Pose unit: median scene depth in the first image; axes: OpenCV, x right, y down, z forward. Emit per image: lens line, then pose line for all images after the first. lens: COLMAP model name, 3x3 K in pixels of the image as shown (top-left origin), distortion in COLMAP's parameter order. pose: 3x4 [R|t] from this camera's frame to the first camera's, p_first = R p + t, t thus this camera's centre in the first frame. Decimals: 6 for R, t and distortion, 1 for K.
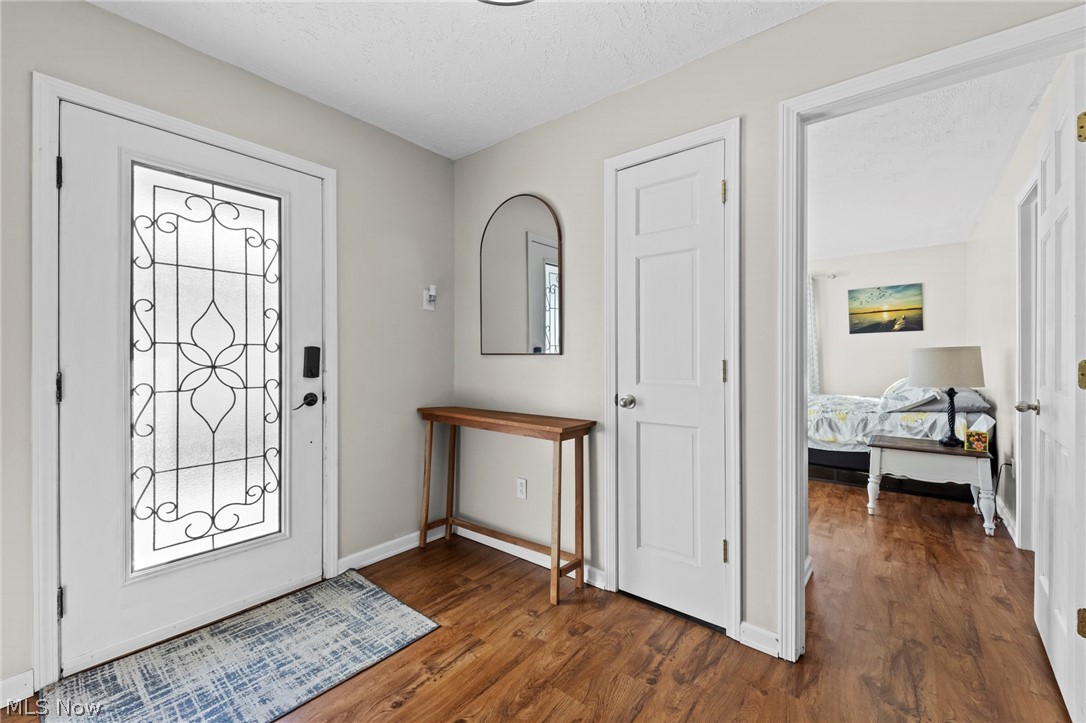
lens RADIAL K [[448.1, 0, 544.7], [0, 448.1, 360.0], [0, 0, 1]] dist [0.016627, -0.006105]
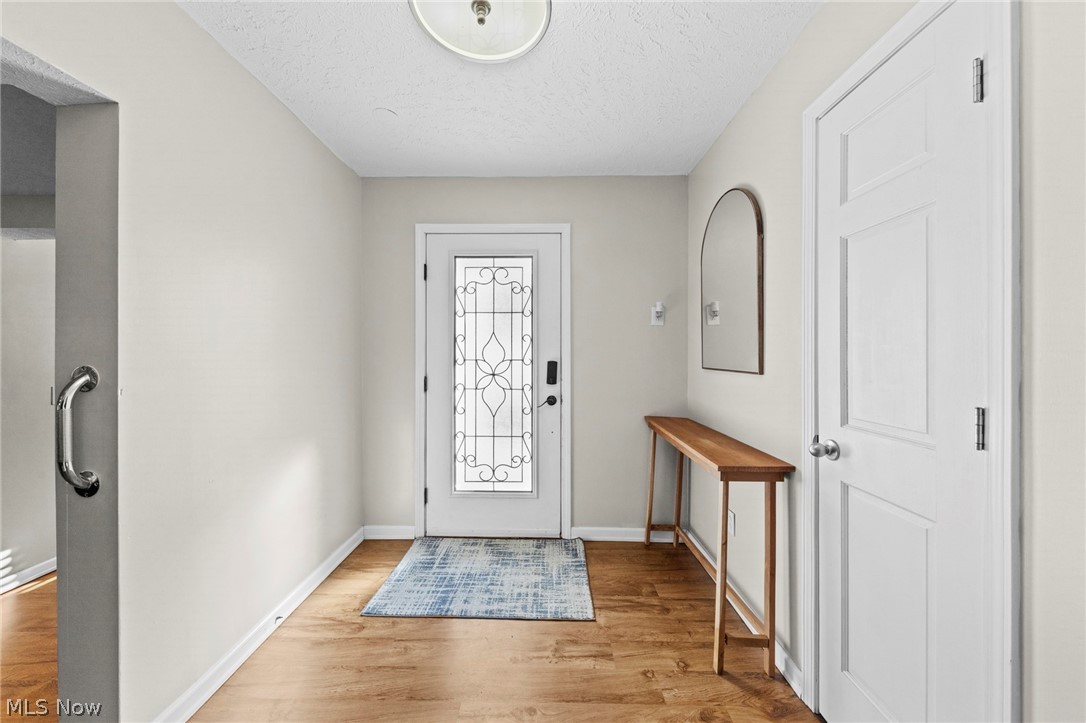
lens RADIAL K [[381.8, 0, 543.7], [0, 381.8, 356.8], [0, 0, 1]] dist [0.007264, -0.000671]
pose [[0.615342, 0.007841, -0.788221, 0.437695], [-0.008264, 0.999960, 0.003496, -0.055004], [0.788217, 0.004363, 0.615382, 0.337982]]
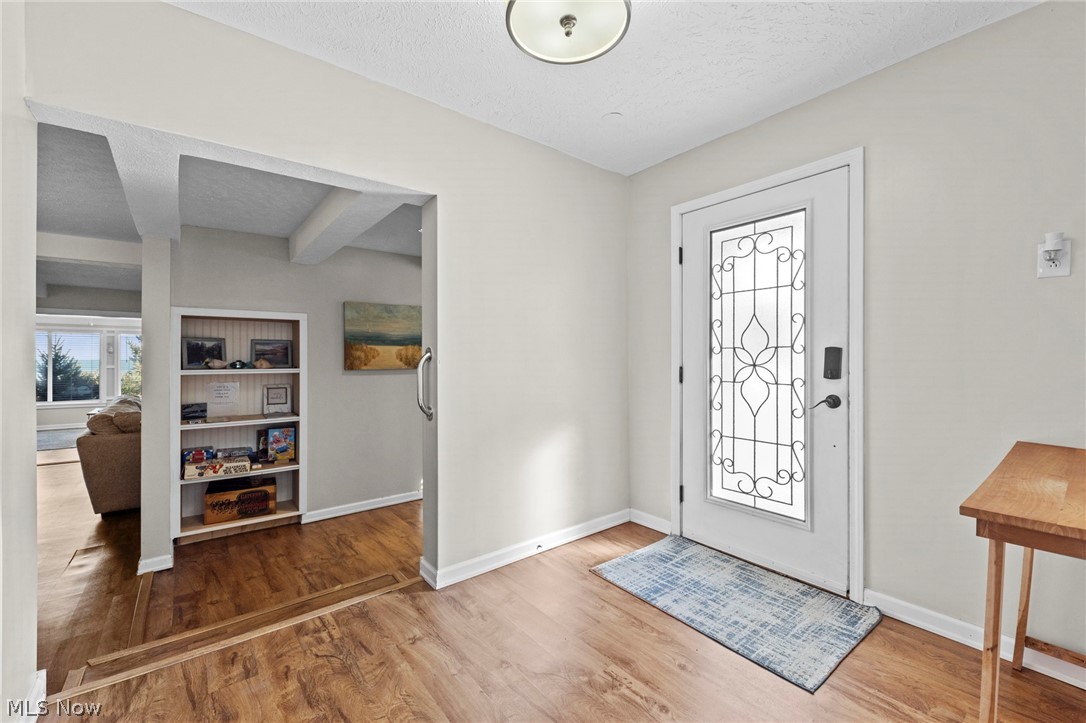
lens RADIAL K [[448.1, 0, 544.6], [0, 448.1, 363.7], [0, 0, 1]] dist [0.016627, -0.006105]
pose [[-0.221693, 0.014440, -0.975010, 0.678482], [-0.004262, 0.999866, 0.015777, -0.007625], [0.975107, 0.007653, -0.221601, 0.736728]]
